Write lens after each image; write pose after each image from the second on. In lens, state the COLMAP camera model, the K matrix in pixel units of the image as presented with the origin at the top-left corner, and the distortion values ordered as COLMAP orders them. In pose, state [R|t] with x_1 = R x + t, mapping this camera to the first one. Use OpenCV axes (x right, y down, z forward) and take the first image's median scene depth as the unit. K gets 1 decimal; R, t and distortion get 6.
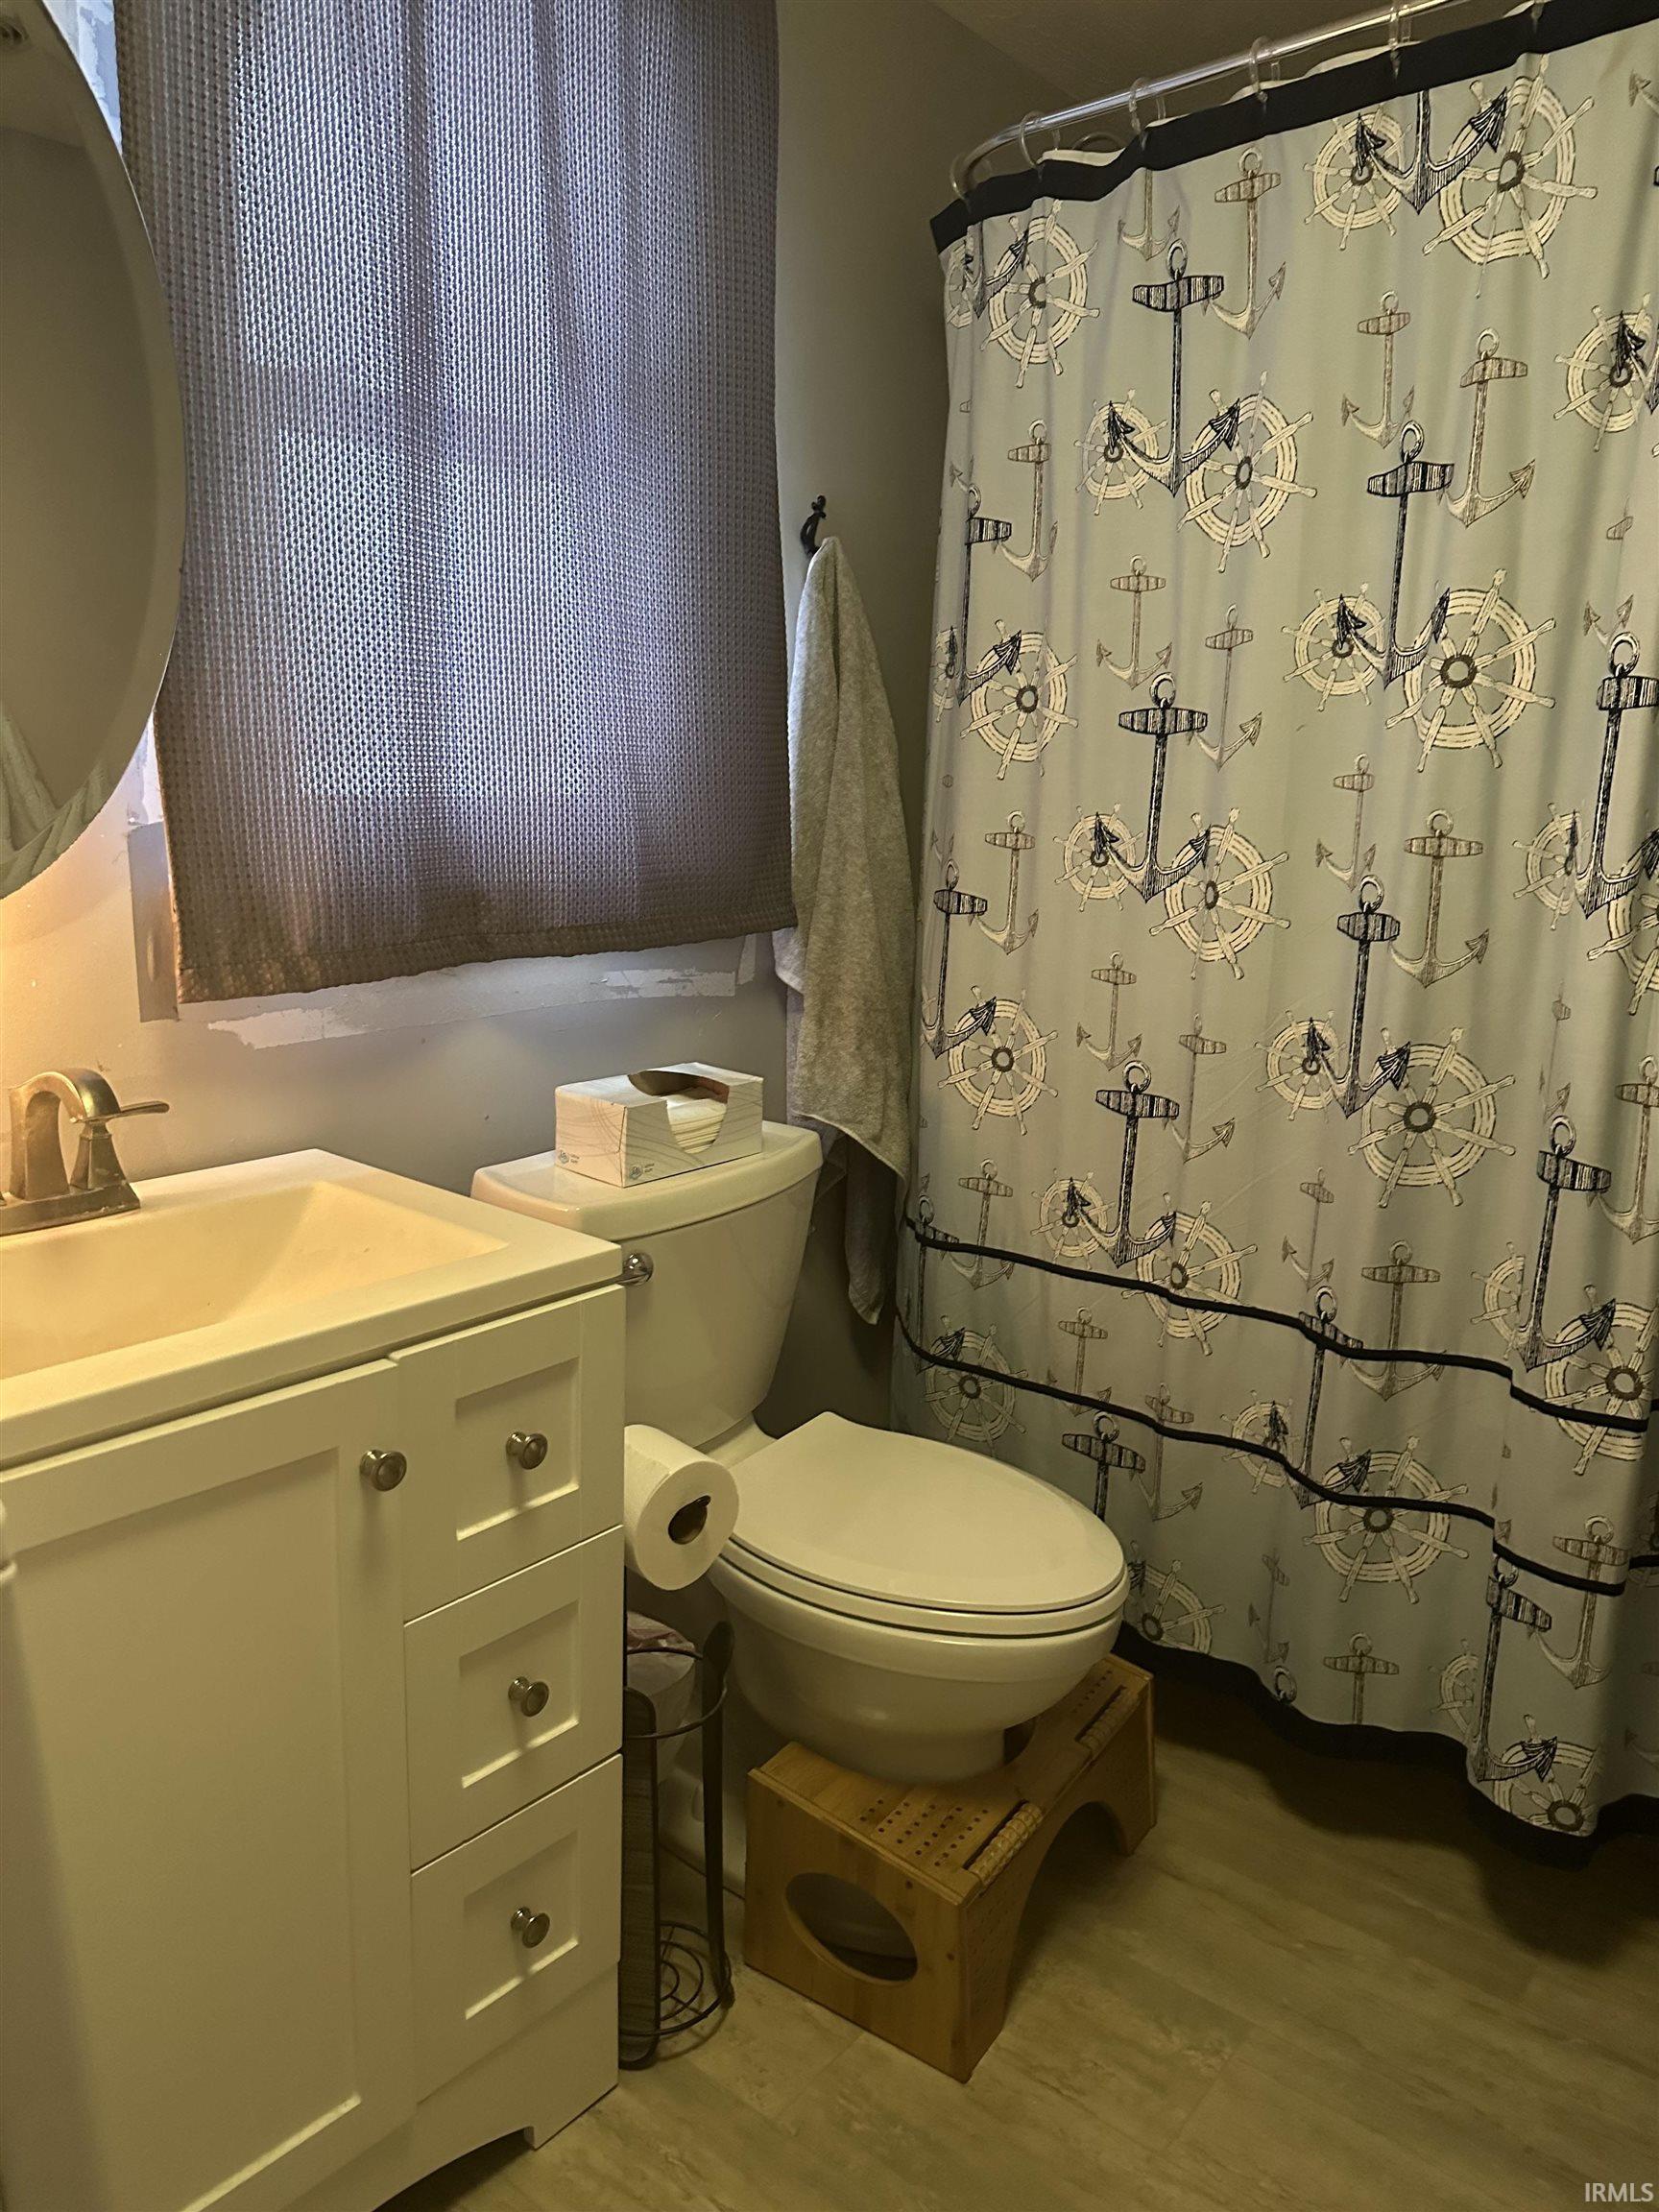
lens RADIAL K [[1623.3, 0, 790.5], [0, 1623.3, 1105.1], [0, 0, 1]] dist [0.074115, -0.163068]
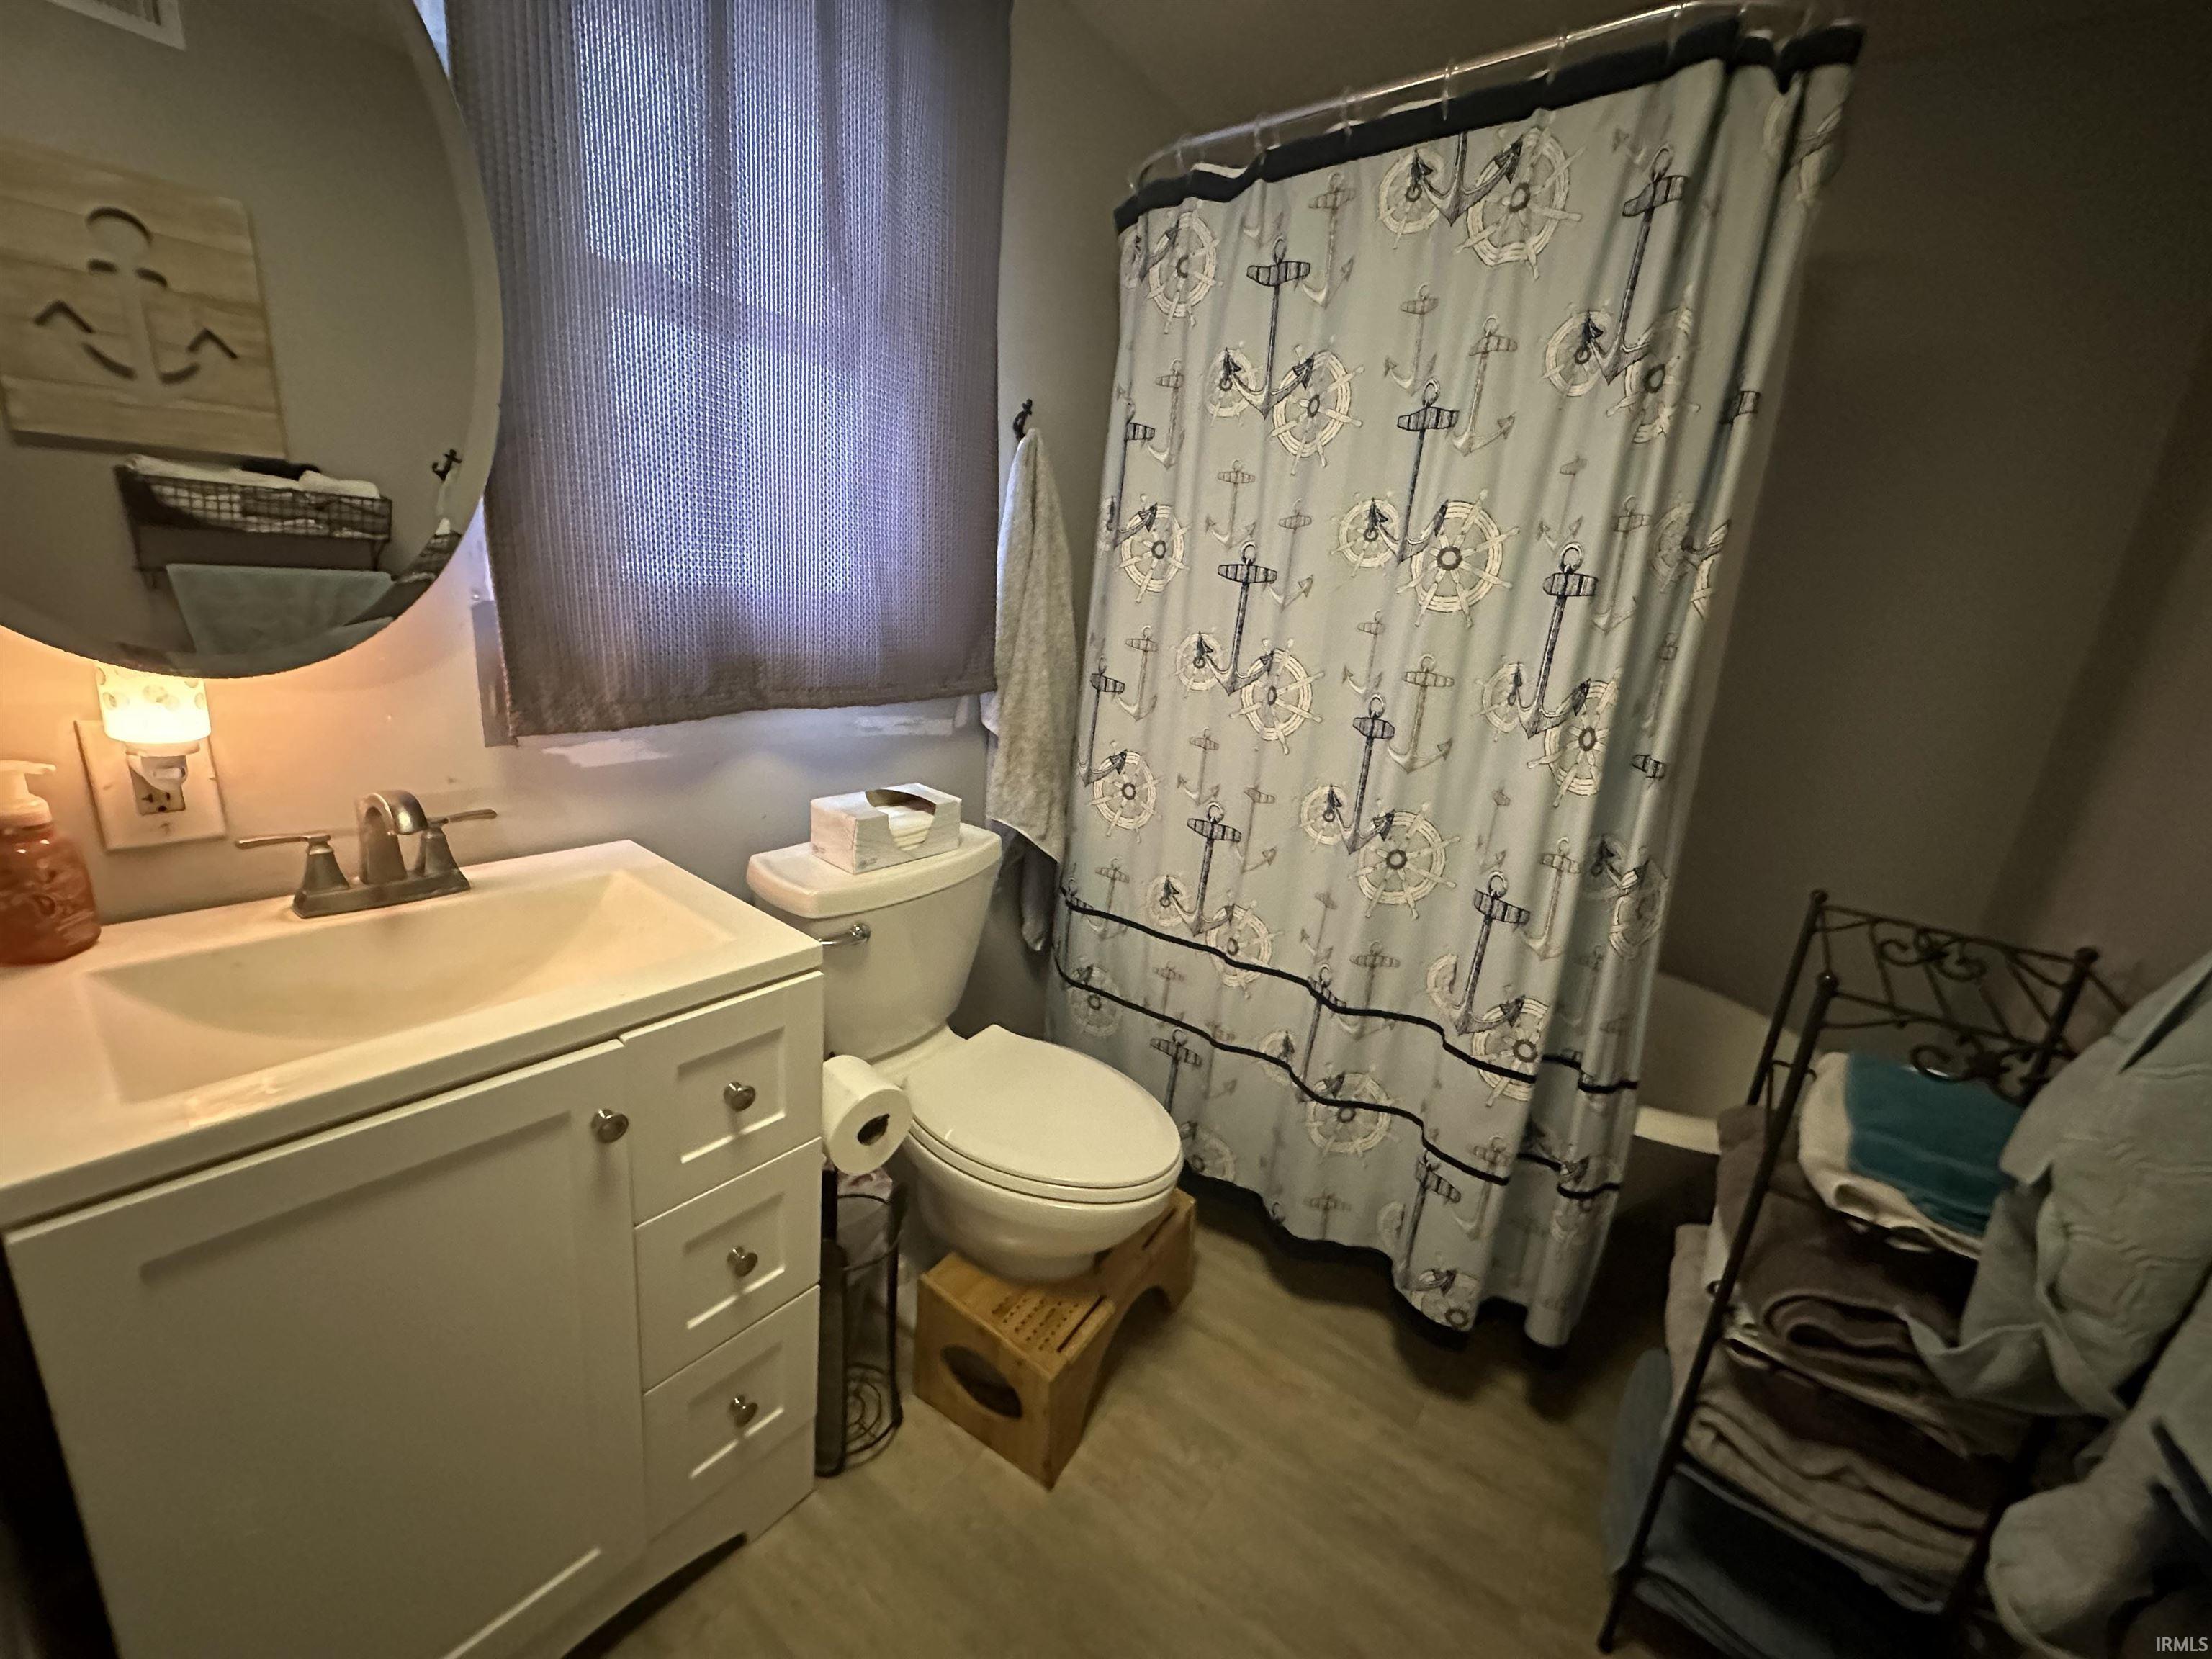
lens RADIAL K [[905.9, 0, 1106.0], [0, 905.9, 829.5], [0, 0, 1]] dist [-0.022964, 0.000032]
pose [[0.995100, 0.054865, 0.082258, 0.049975], [-0.060872, 0.995516, 0.072399, -0.060712], [-0.077917, -0.077052, 0.993978, 0.197412]]
